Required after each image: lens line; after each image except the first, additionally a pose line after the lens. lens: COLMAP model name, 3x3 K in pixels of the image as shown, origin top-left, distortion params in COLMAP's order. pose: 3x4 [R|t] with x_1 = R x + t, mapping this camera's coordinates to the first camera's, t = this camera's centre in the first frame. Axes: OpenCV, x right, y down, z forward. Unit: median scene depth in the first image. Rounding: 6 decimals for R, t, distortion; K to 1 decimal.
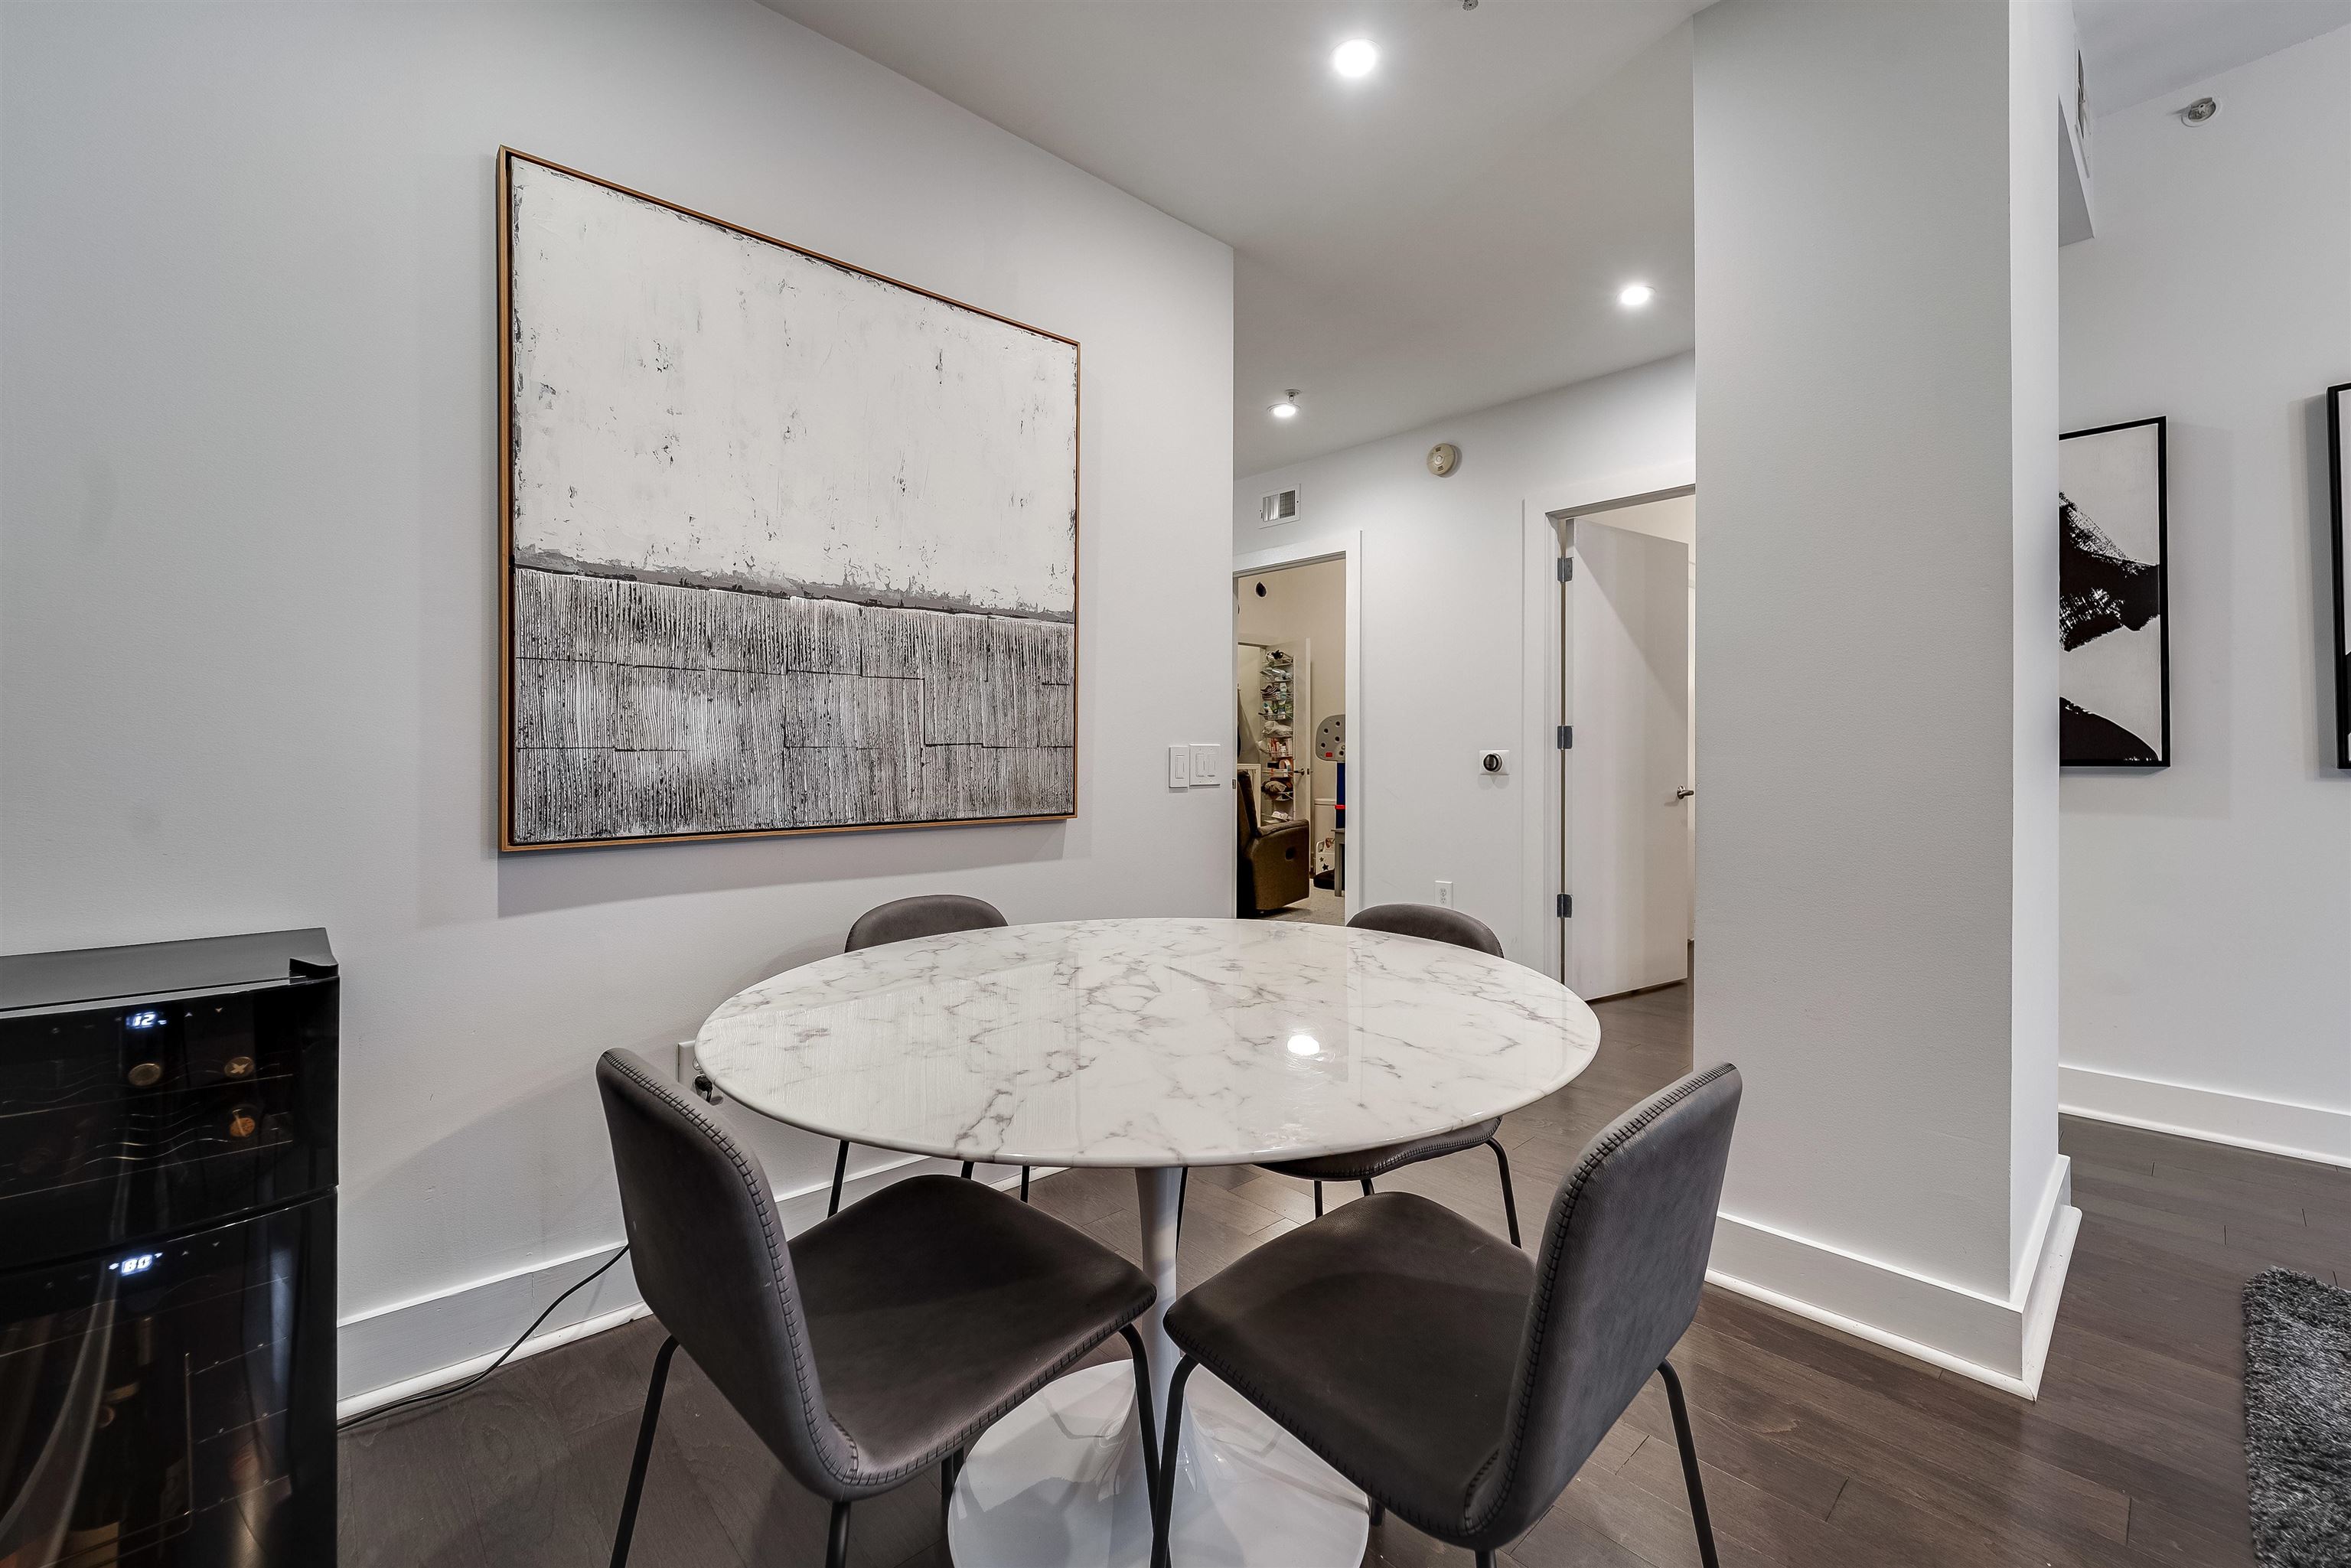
lens RADIAL K [[962.1, 0, 1193.1], [0, 962.1, 753.8], [0, 0, 1]] dist [-0.010044, 0.000853]
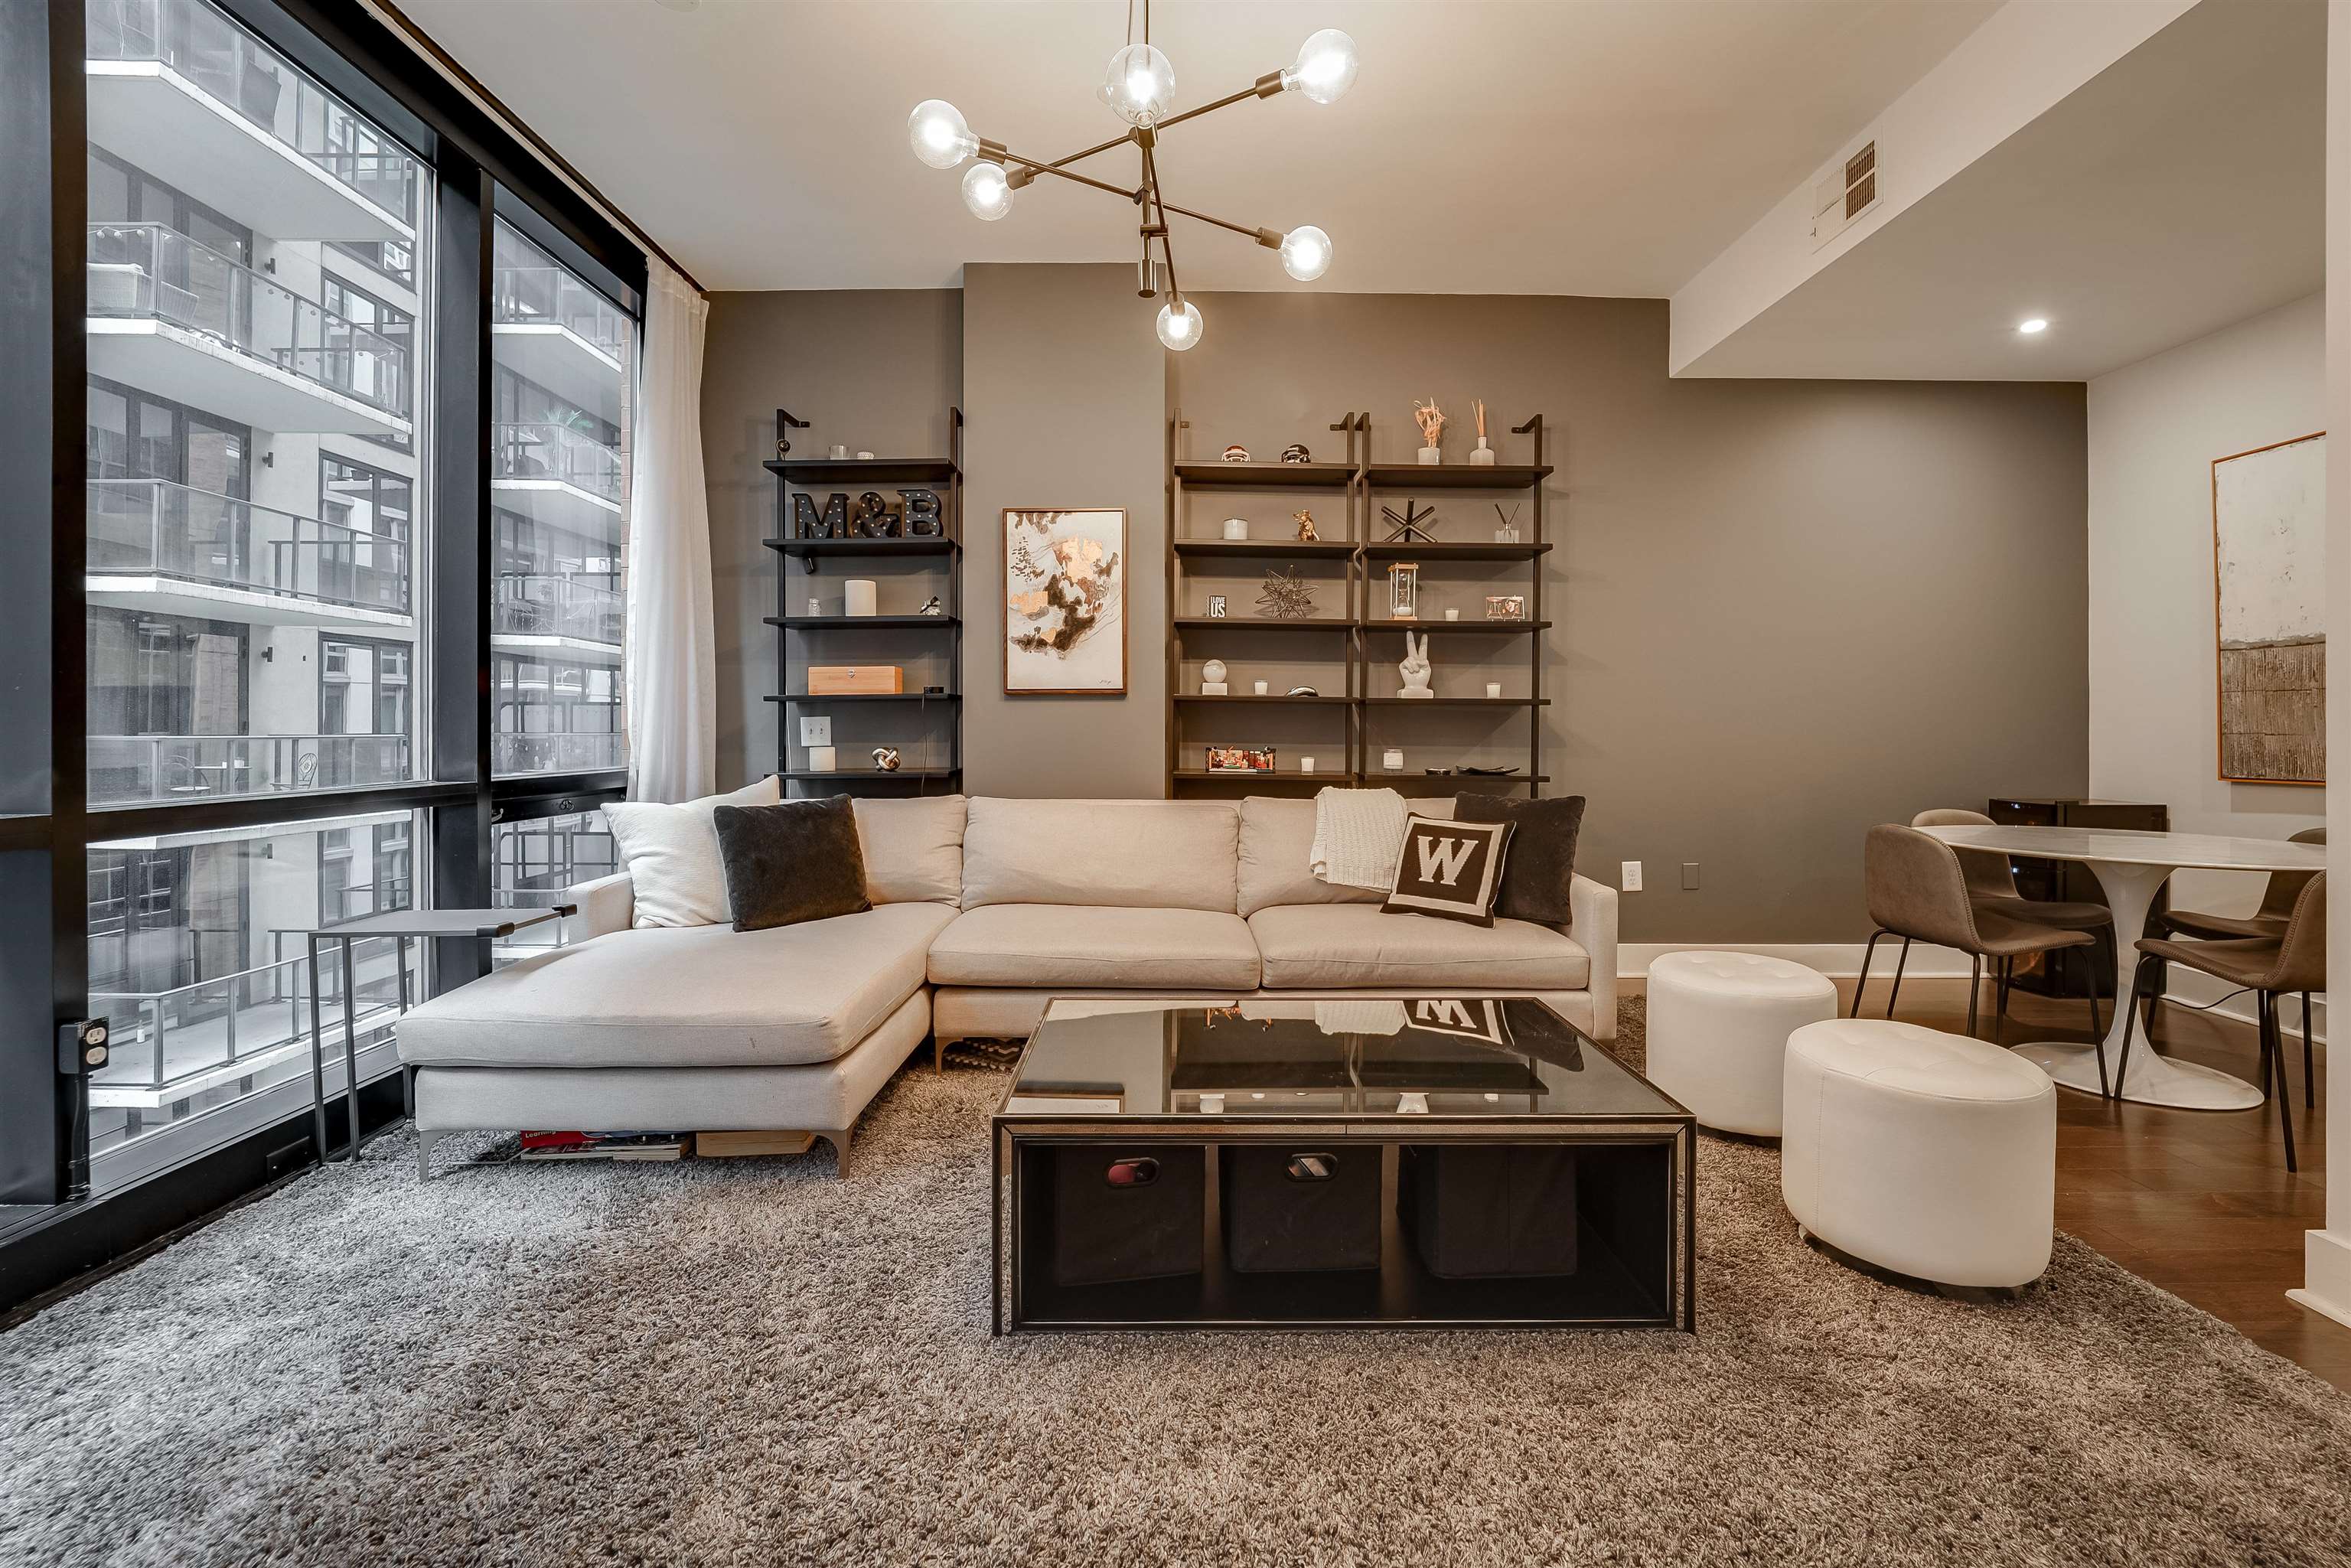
lens RADIAL K [[962.1, 0, 1192.6], [0, 962.1, 732.6], [0, 0, 1]] dist [-0.010044, 0.000853]
pose [[-0.686619, 0.006583, -0.726987, 1.879112], [0.005244, 0.999978, 0.004102, -0.022165], [0.726998, -0.000996, -0.686639, 0.590627]]
